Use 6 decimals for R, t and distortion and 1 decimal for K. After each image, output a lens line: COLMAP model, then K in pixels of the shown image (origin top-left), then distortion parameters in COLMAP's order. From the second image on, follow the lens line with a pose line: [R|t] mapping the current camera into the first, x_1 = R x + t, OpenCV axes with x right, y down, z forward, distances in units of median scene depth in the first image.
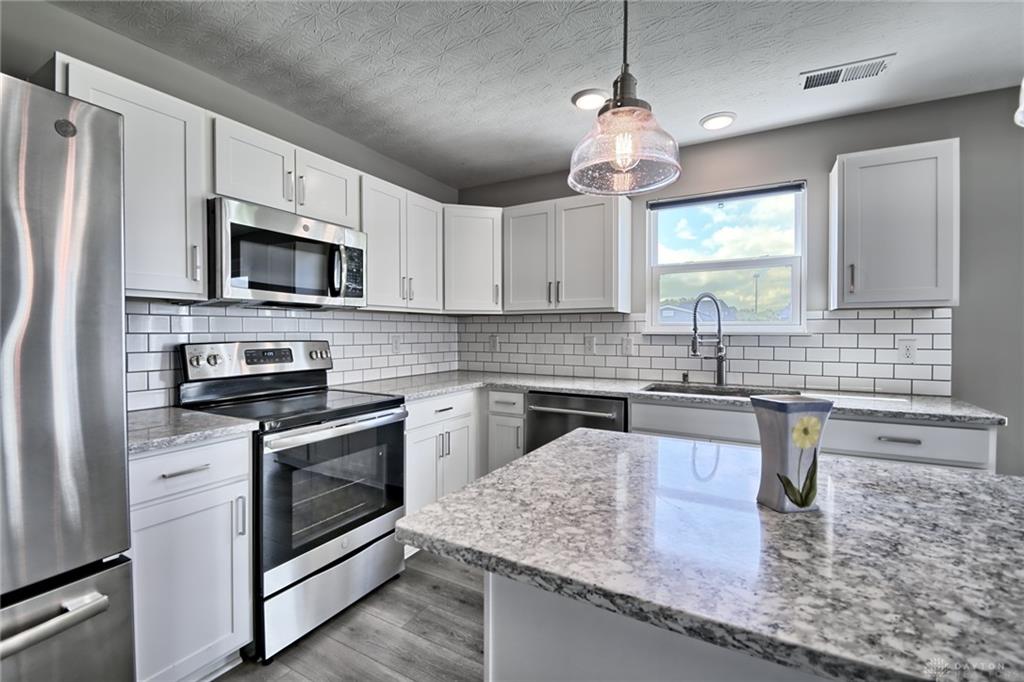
lens RADIAL K [[448.7, 0, 499.2], [0, 448.7, 337.6], [0, 0, 1]] dist [0.018871, -0.019649]
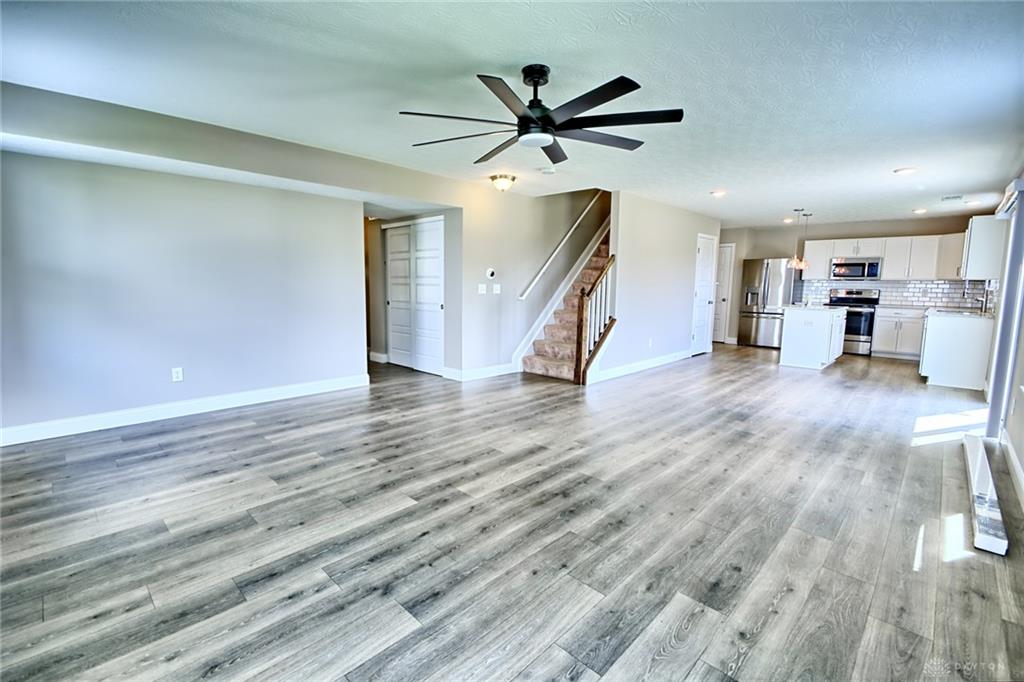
lens RADIAL K [[448.7, 0, 499.2], [0, 448.7, 337.6], [0, 0, 1]] dist [0.018871, -0.019649]
pose [[-0.251517, 0.112617, -0.961279, 3.842985], [-0.025385, 0.992098, 0.122870, 0.021895], [0.967520, 0.055306, -0.246671, -0.931083]]
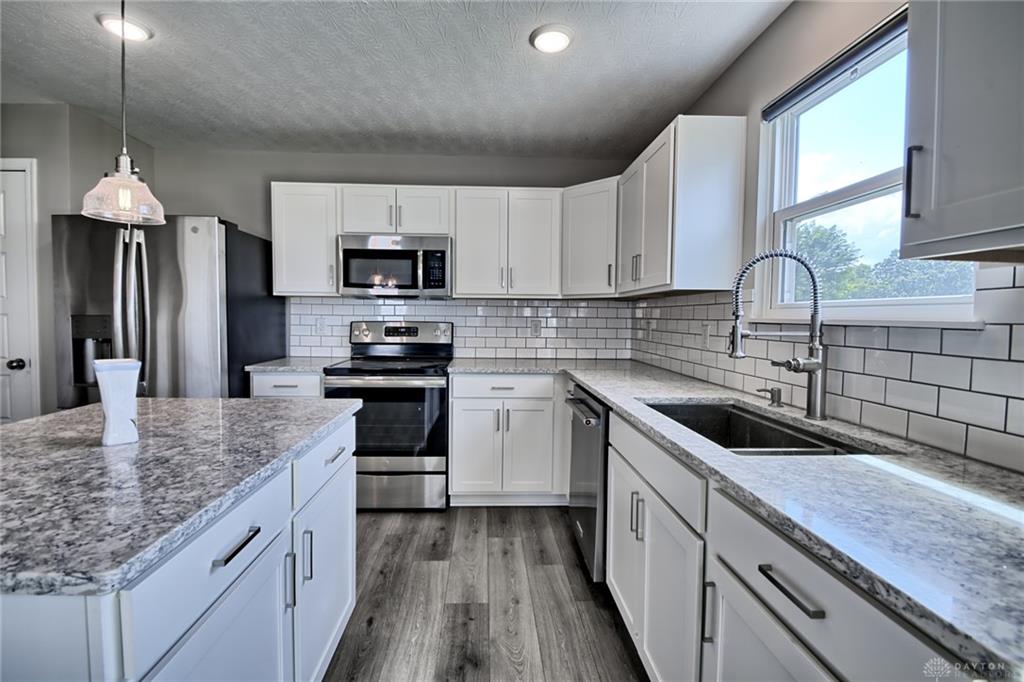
lens RADIAL K [[448.7, 0, 499.2], [0, 448.7, 337.6], [0, 0, 1]] dist [0.018871, -0.019649]
pose [[0.534705, 0.044827, -0.843849, 0.869568], [-0.021360, 0.998990, 0.039533, -0.003609], [0.844769, -0.003114, 0.535122, 0.458245]]
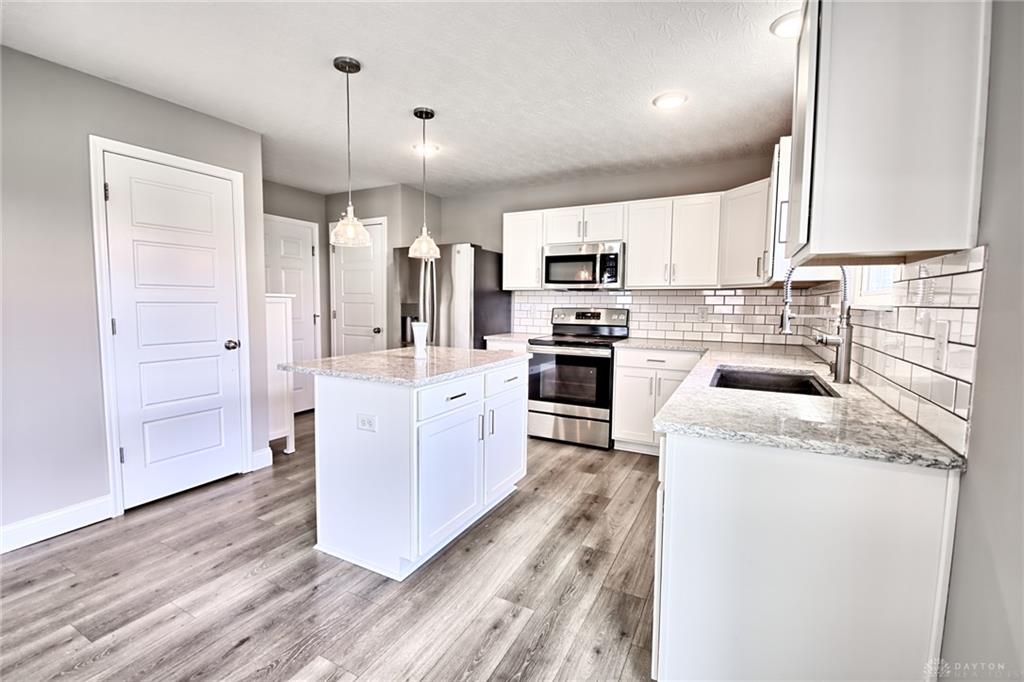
lens RADIAL K [[448.7, 0, 499.2], [0, 448.7, 337.6], [0, 0, 1]] dist [0.018871, -0.019649]
pose [[0.030164, 0.076026, -0.996649, 1.359693], [-0.022307, 0.996906, 0.075370, -0.002364], [0.999296, 0.019958, 0.031767, 0.531161]]
